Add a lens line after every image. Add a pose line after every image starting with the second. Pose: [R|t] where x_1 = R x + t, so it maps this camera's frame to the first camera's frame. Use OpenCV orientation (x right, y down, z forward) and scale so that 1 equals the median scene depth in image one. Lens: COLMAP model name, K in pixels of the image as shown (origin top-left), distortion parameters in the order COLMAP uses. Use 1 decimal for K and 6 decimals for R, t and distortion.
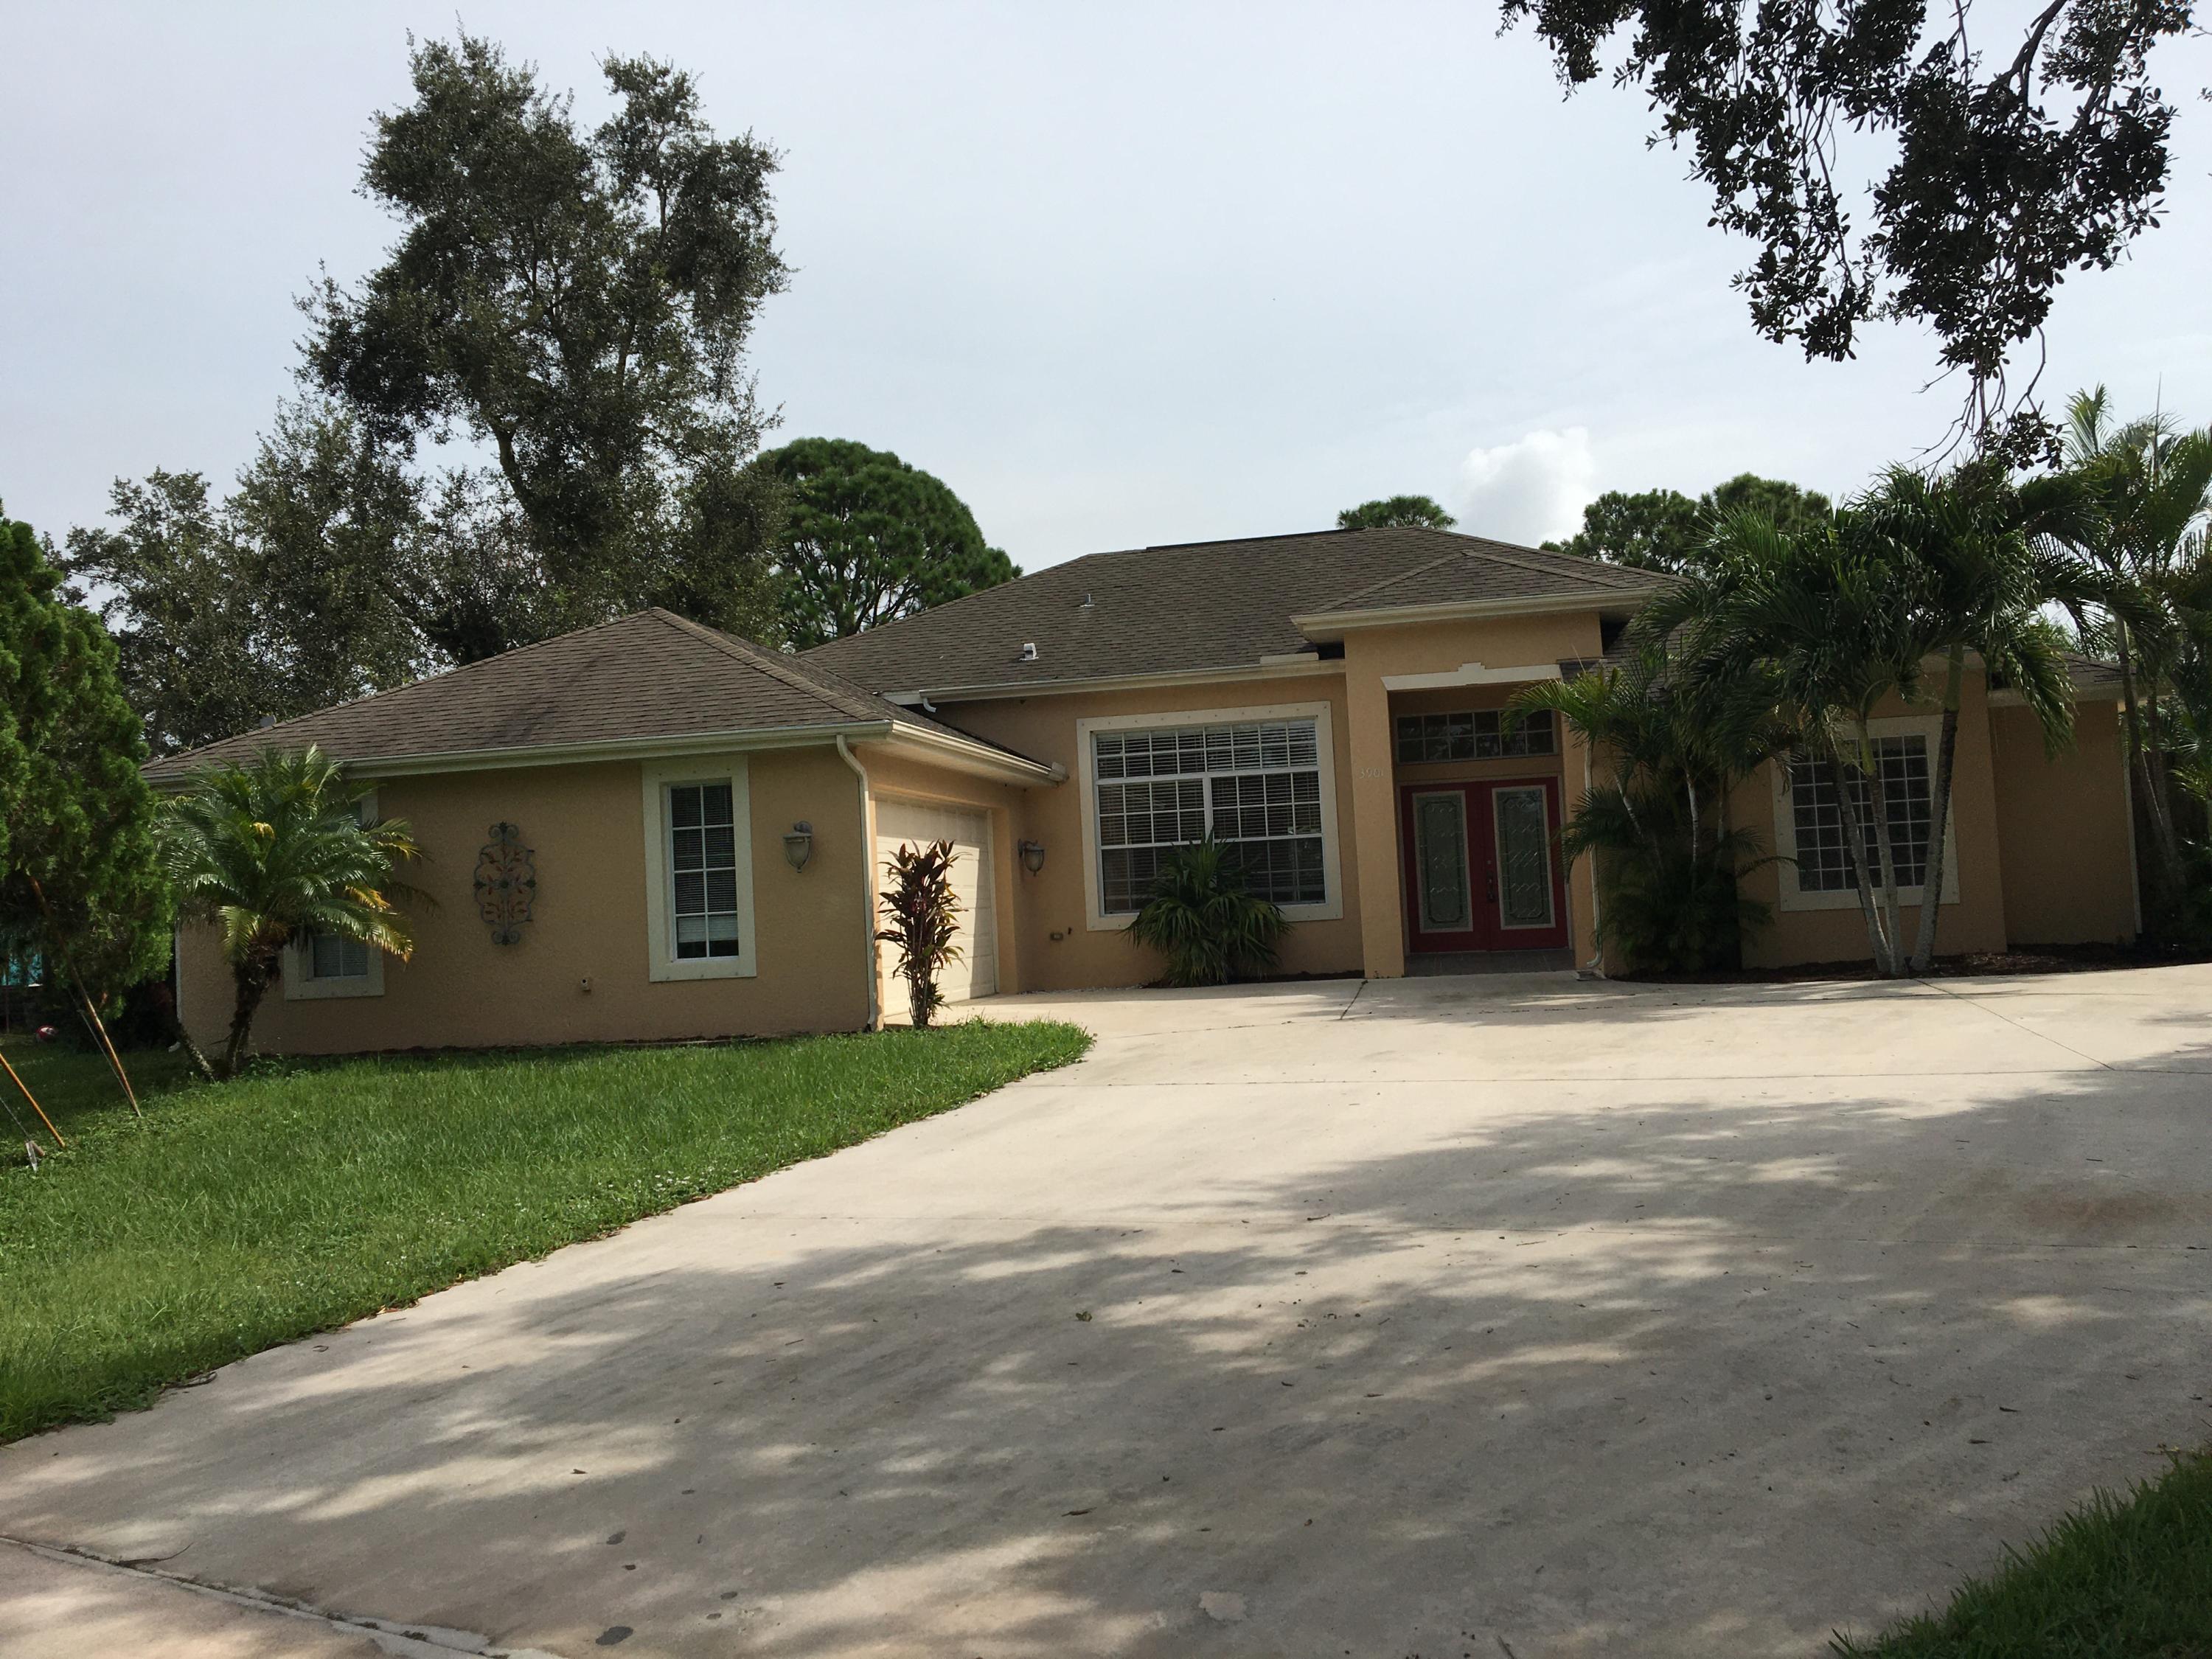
lens RADIAL K [[1850.1, 0, 1111.1], [0, 1850.1, 824.0], [0, 0, 1]] dist [0.090200, -0.142822]
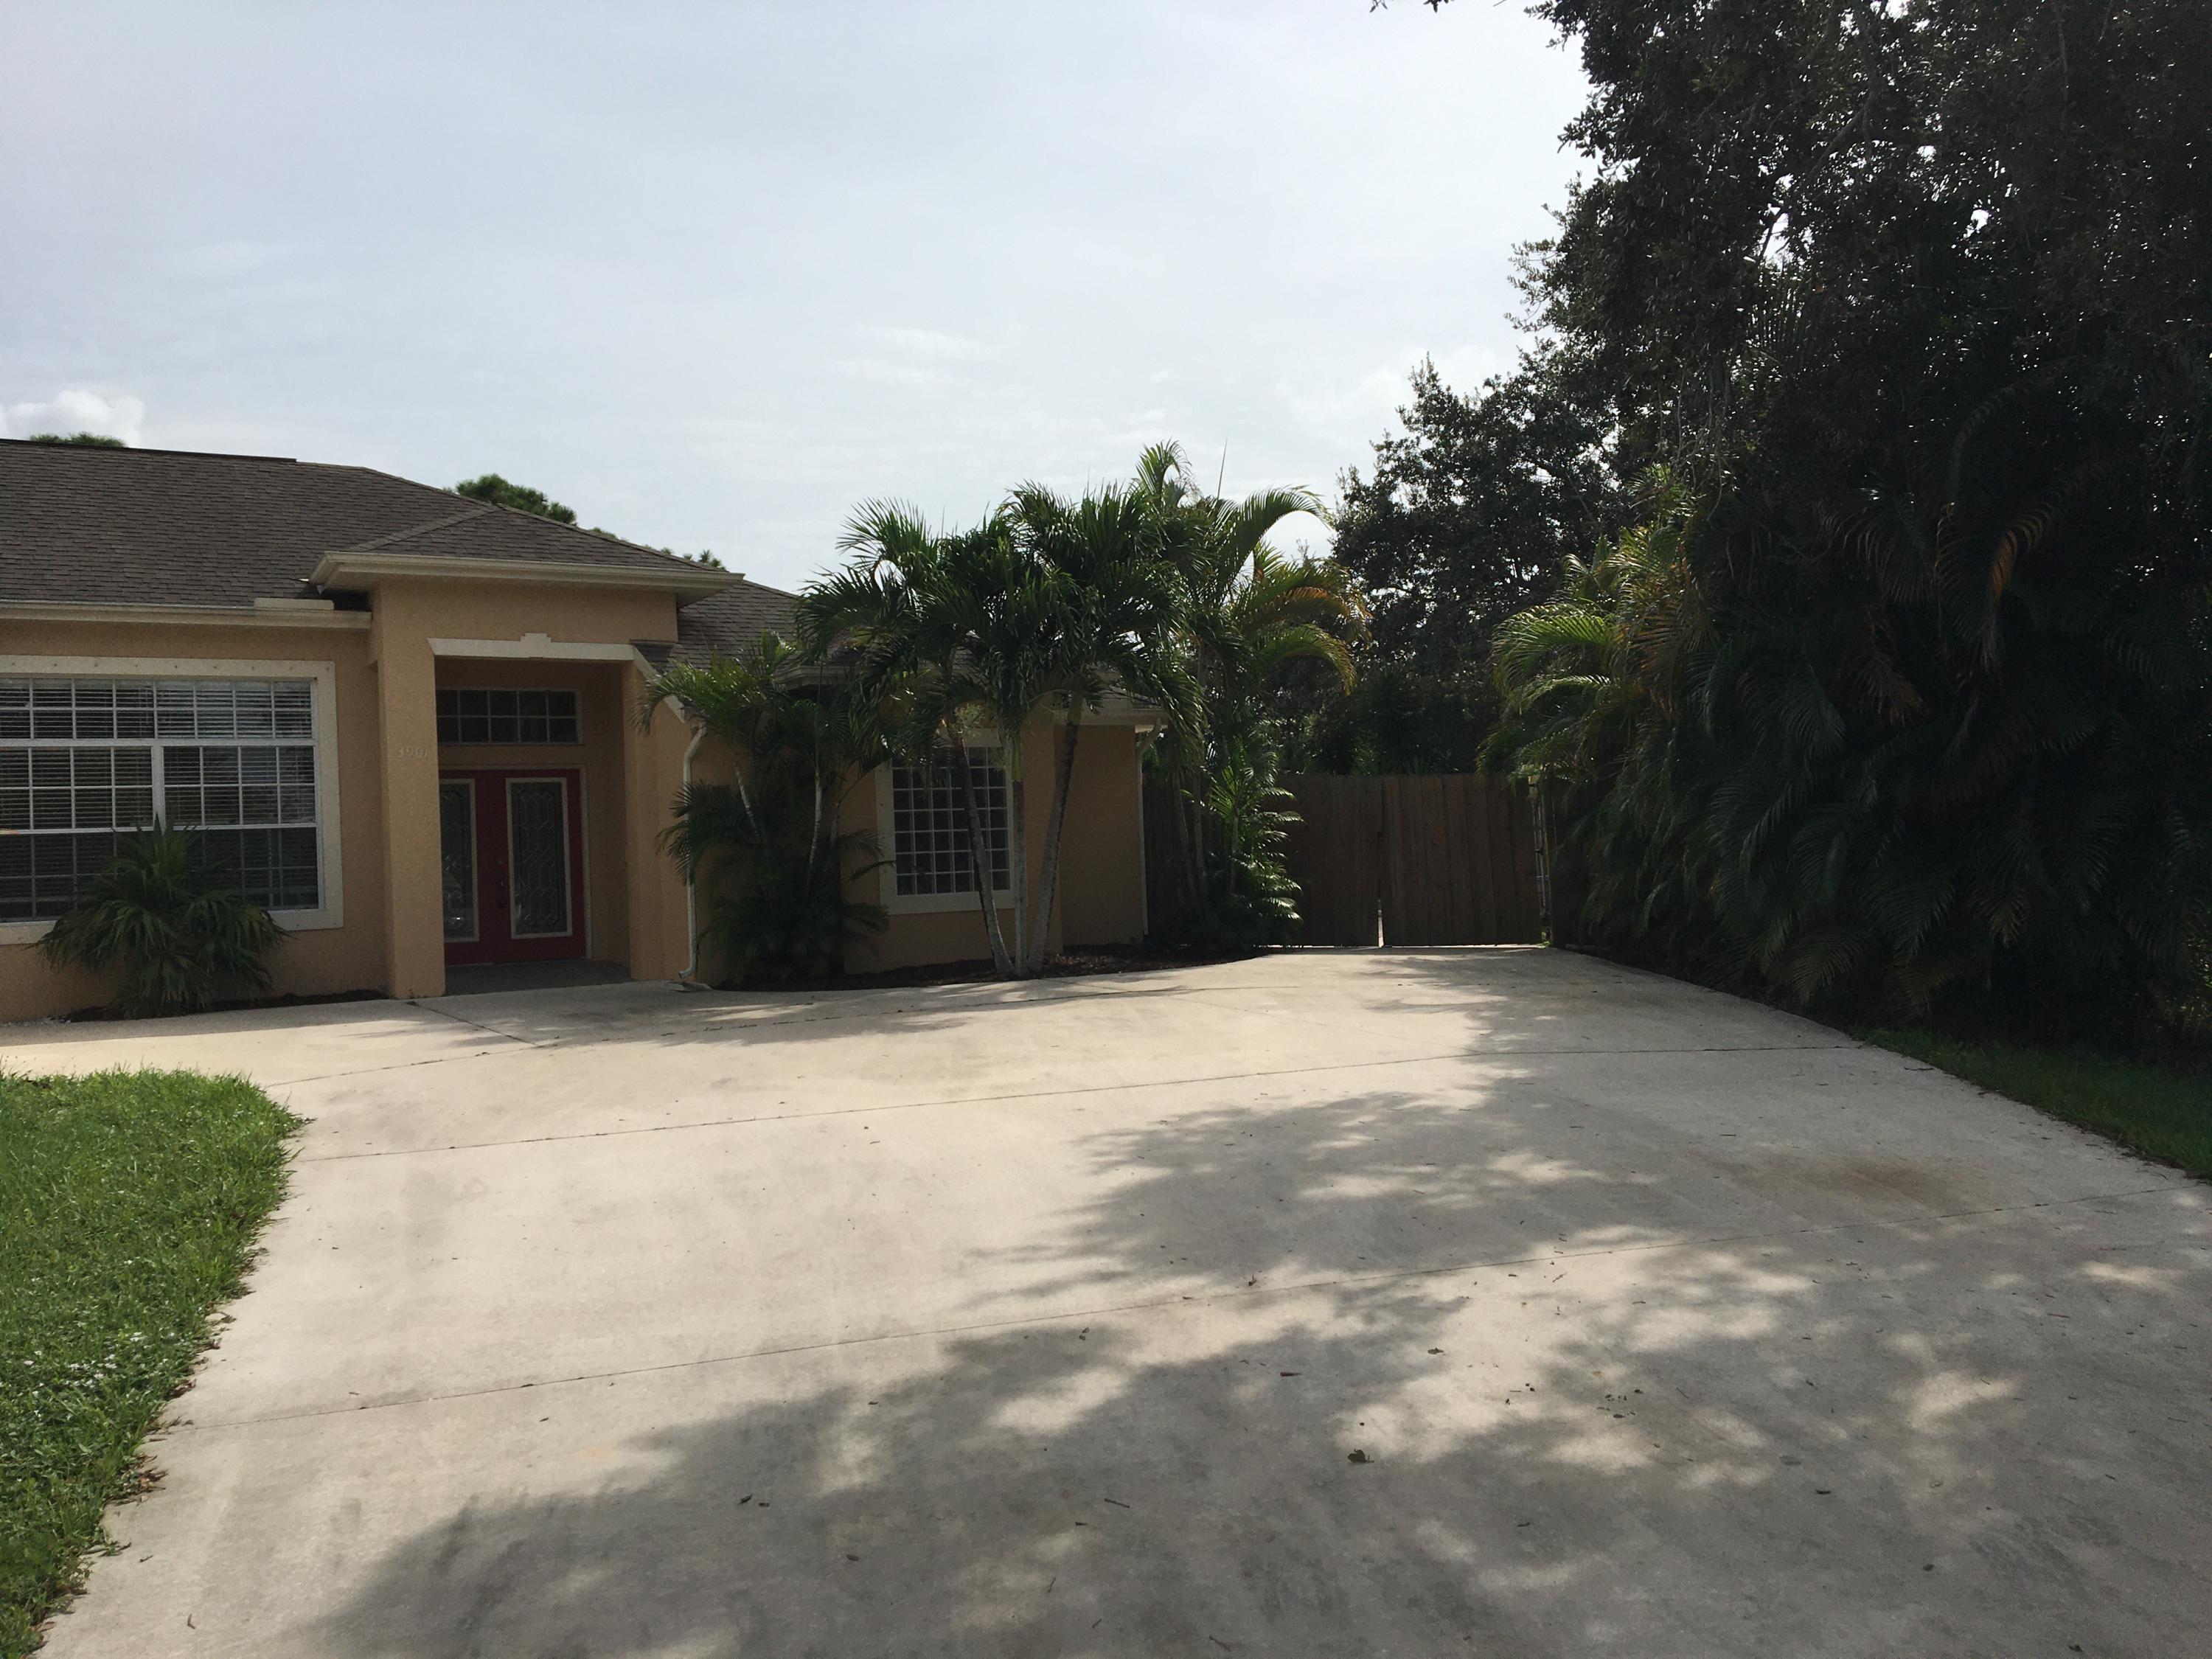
lens RADIAL K [[1850.1, 0, 1111.1], [0, 1850.1, 824.0], [0, 0, 1]] dist [0.090200, -0.142822]
pose [[0.751301, 0.033345, 0.659117, -0.171289], [-0.028821, 0.999428, -0.017710, 0.010376], [-0.659330, -0.005690, 0.751832, 0.154853]]
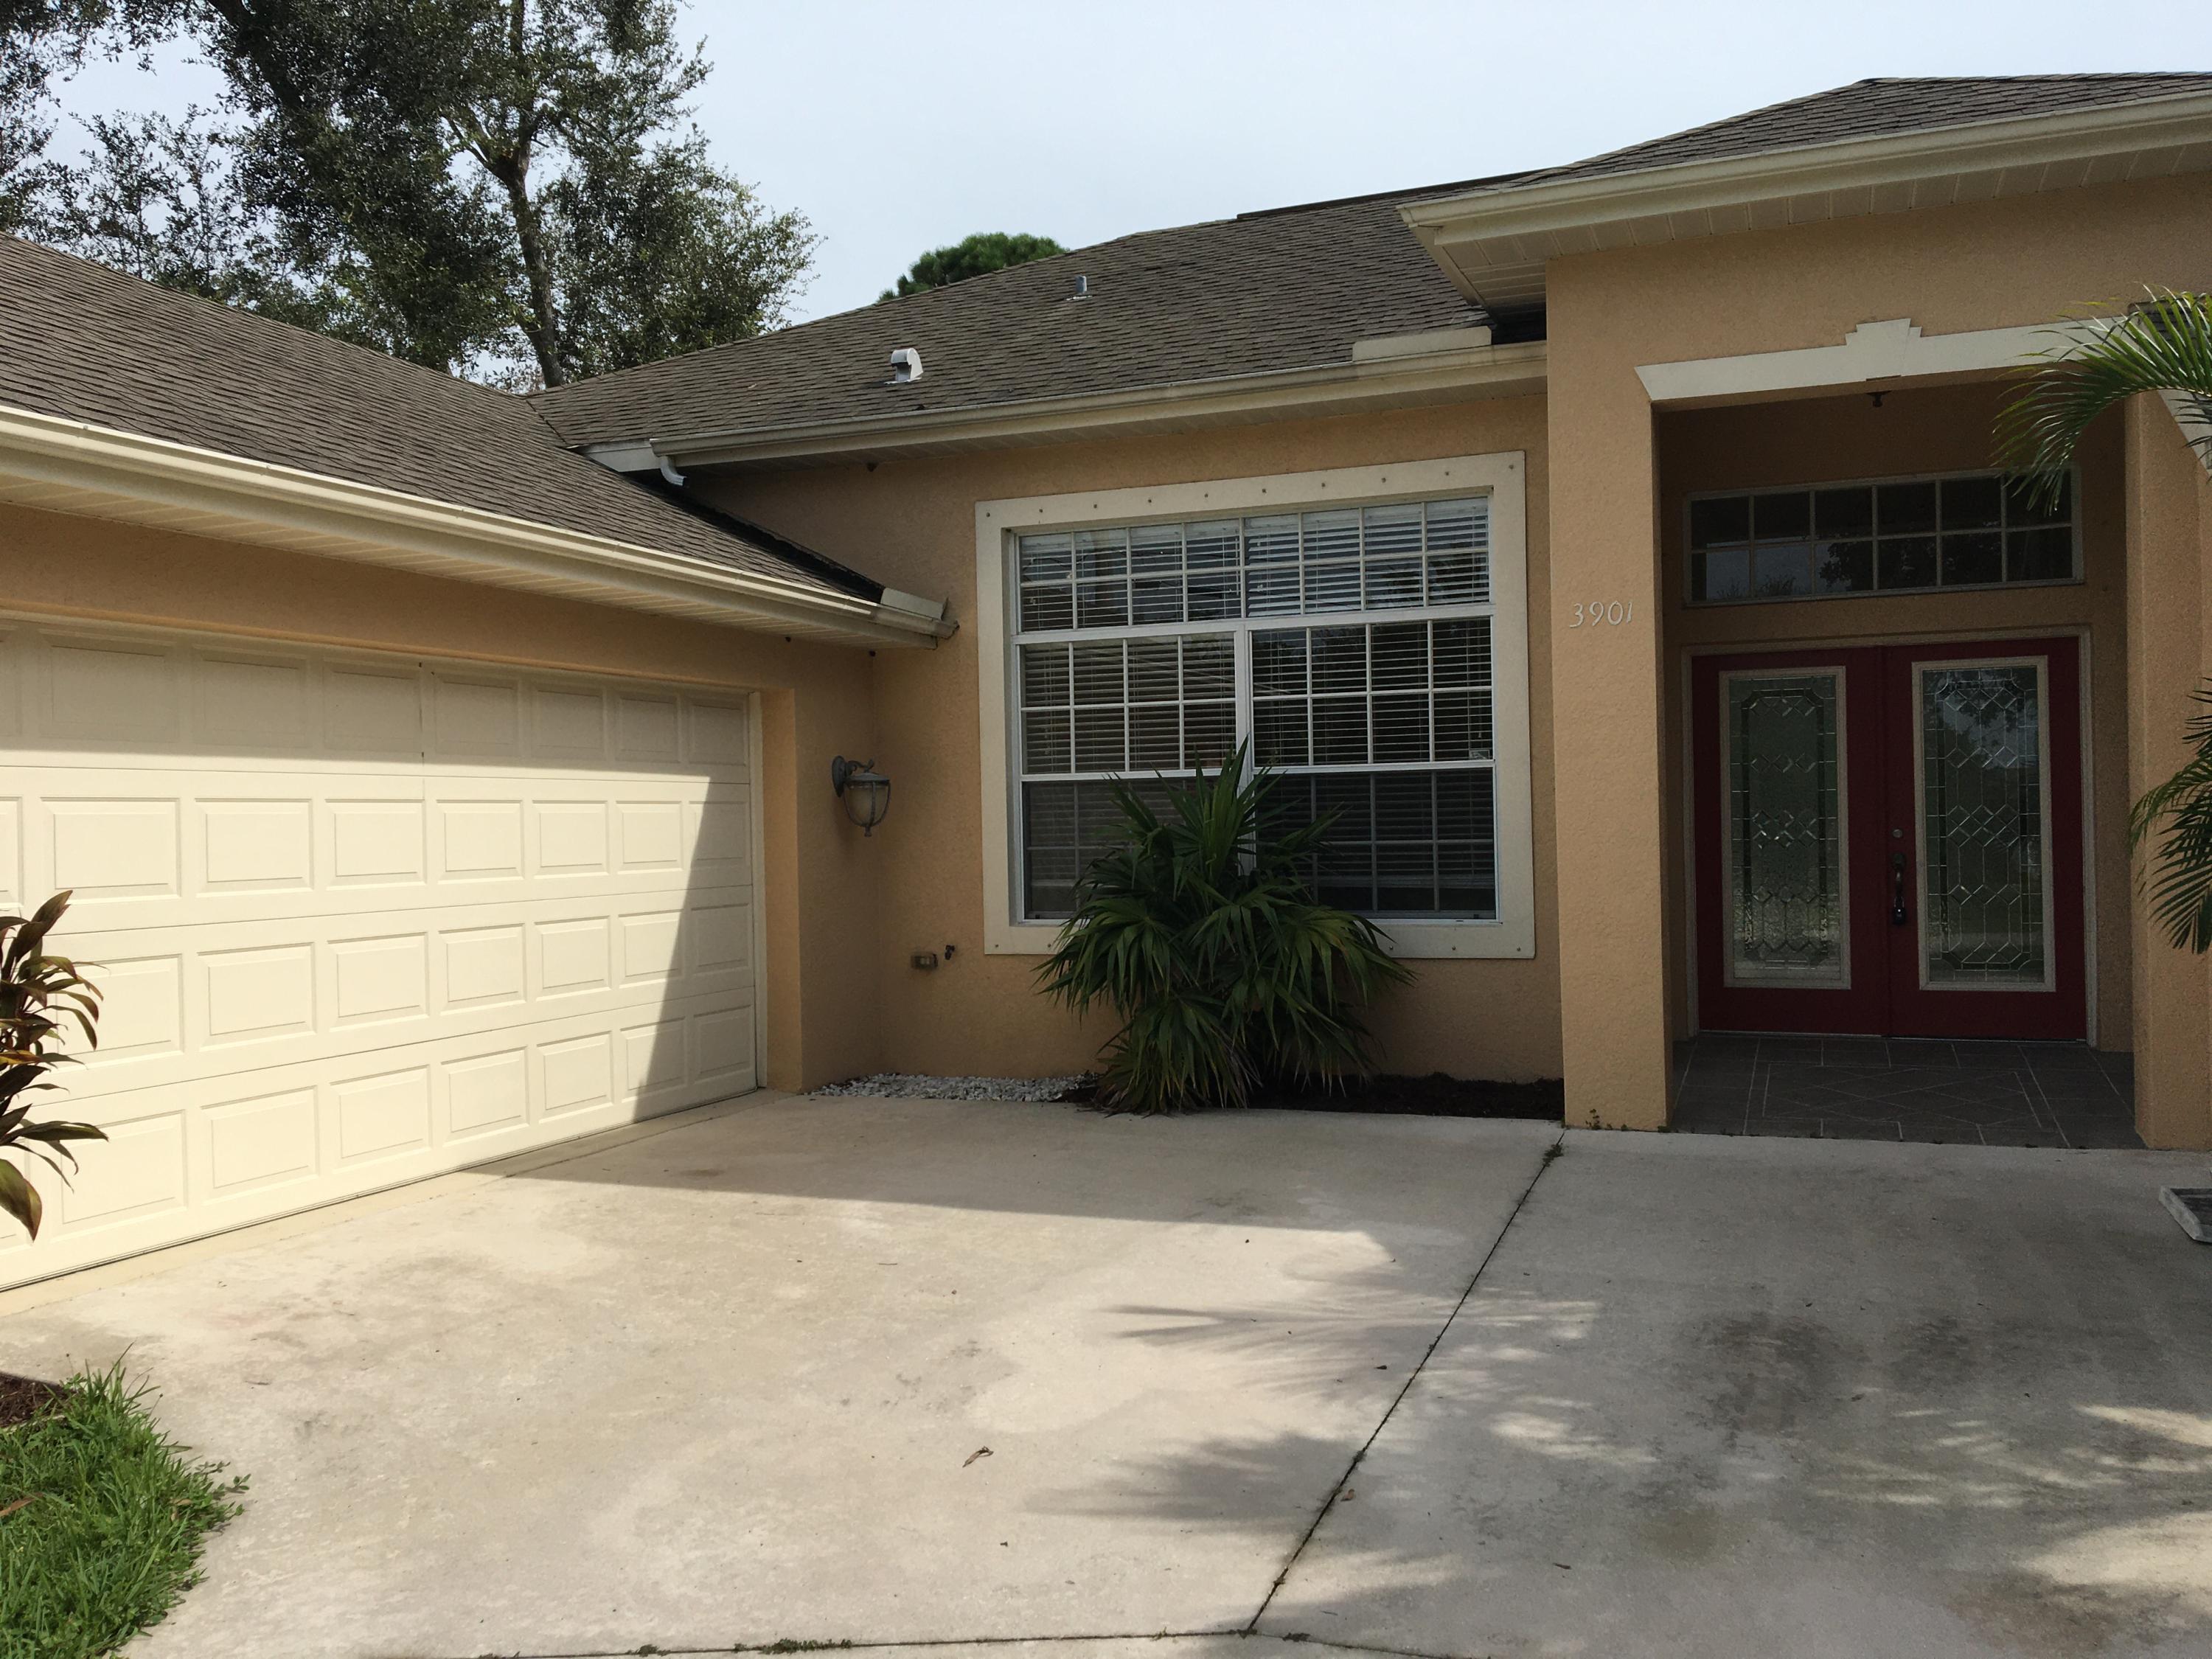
lens RADIAL K [[1850.1, 0, 1111.1], [0, 1850.1, 824.0], [0, 0, 1]] dist [0.090200, -0.142822]
pose [[0.984072, 0.030070, -0.175210, 0.104964], [-0.020307, 0.998153, 0.057250, -0.003166], [0.176608, -0.052780, 0.982865, 0.568090]]
